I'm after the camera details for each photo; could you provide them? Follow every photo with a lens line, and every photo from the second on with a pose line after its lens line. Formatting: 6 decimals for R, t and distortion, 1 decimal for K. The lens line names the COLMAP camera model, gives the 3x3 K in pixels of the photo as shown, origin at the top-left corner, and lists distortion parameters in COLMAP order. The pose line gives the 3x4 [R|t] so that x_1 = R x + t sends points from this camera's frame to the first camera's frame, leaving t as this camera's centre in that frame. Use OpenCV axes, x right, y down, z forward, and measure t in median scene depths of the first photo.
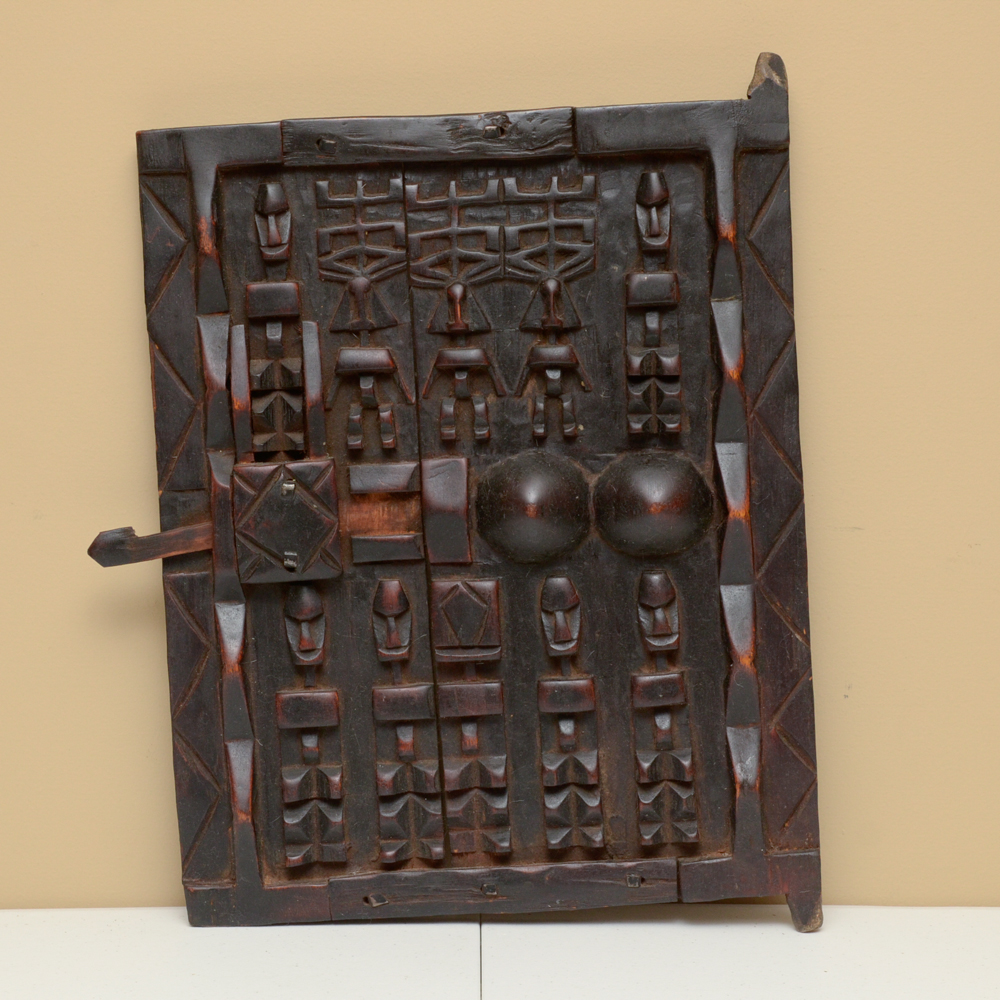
lens RADIAL K [[2952.7, 0, 459.2], [0, 2952.7, 527.7], [0, 0, 1]] dist [0.134418, 0.462242]
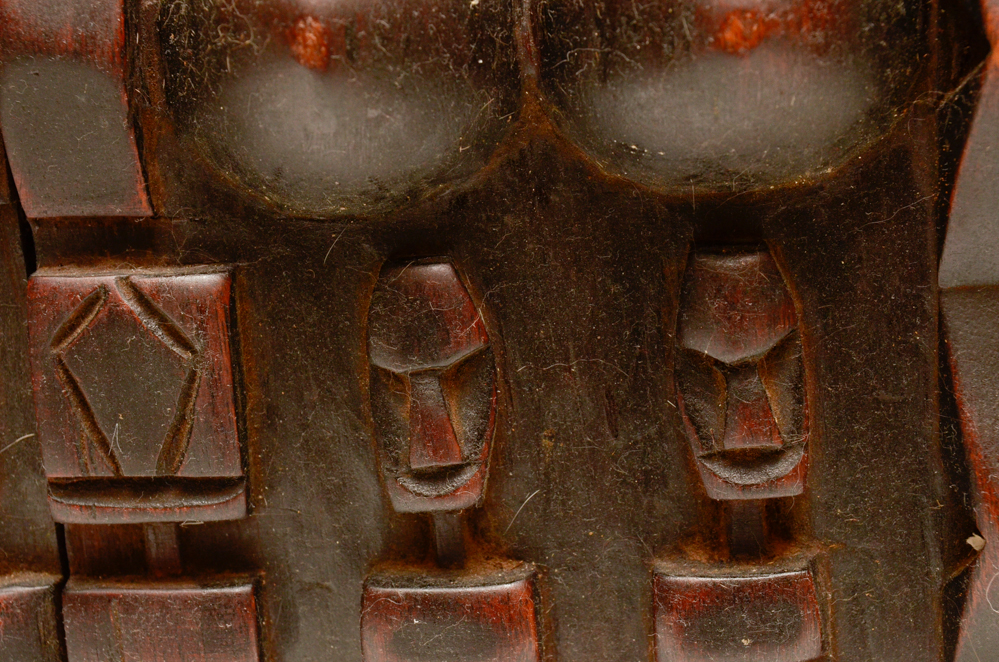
lens RADIAL K [[1837.7, 0, 483.8], [0, 1837.7, 347.9], [0, 0, 1]] dist [-0.027511, 0.227996]
pose [[0.999064, 0.002638, -0.043179, 0.048644], [0.001948, 0.994384, 0.105815, 0.004978], [0.043216, -0.105800, 0.993448, 0.805838]]
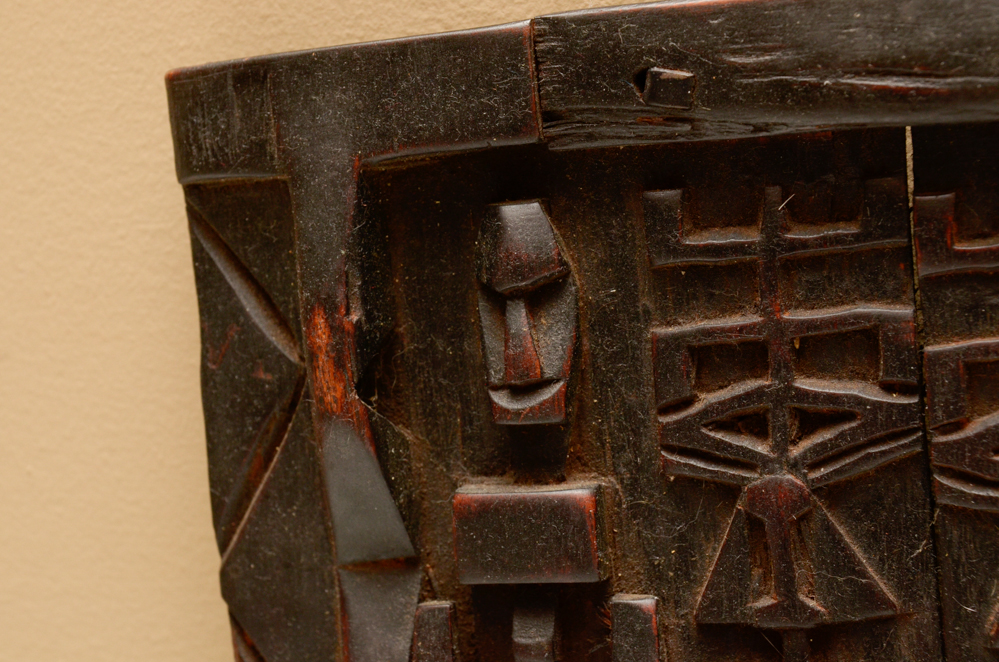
lens RADIAL K [[1837.7, 0, 483.8], [0, 1837.7, 347.9], [0, 0, 1]] dist [-0.027511, 0.227996]
pose [[0.944010, -0.000211, -0.329918, 0.003336], [0.017100, 0.998687, 0.048291, -0.109298], [0.329474, -0.051228, 0.942774, 0.792961]]
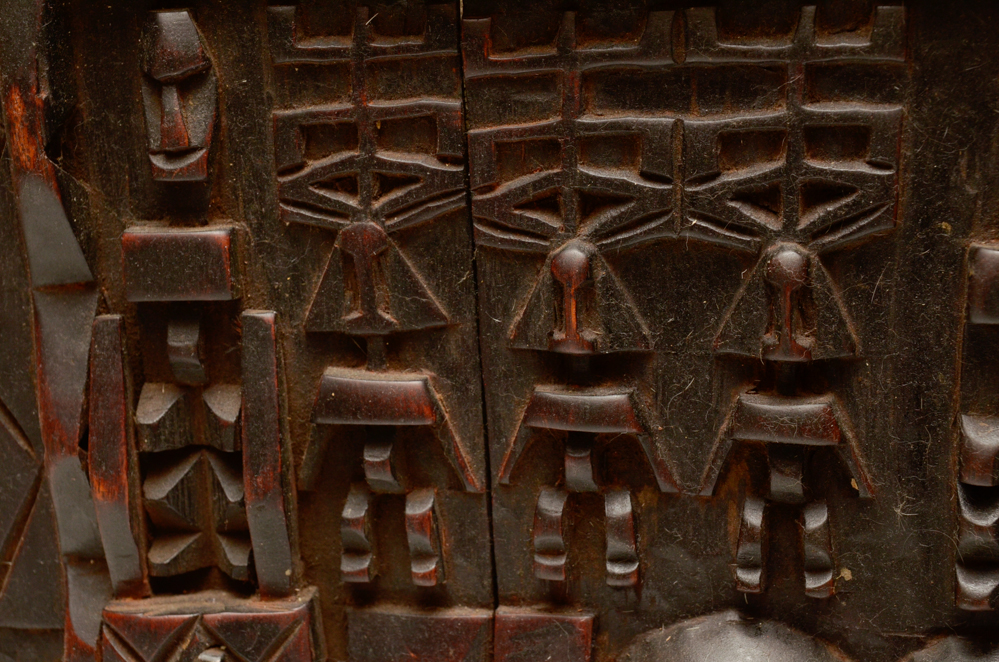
lens RADIAL K [[1888.7, 0, 482.7], [0, 1888.7, 351.7], [0, 0, 1]] dist [0.035834, 0.349228]
pose [[0.981719, 0.047363, -0.184351, 0.038450], [-0.015139, 0.984907, 0.172422, -0.115072], [0.189735, -0.166479, 0.967618, 0.718458]]
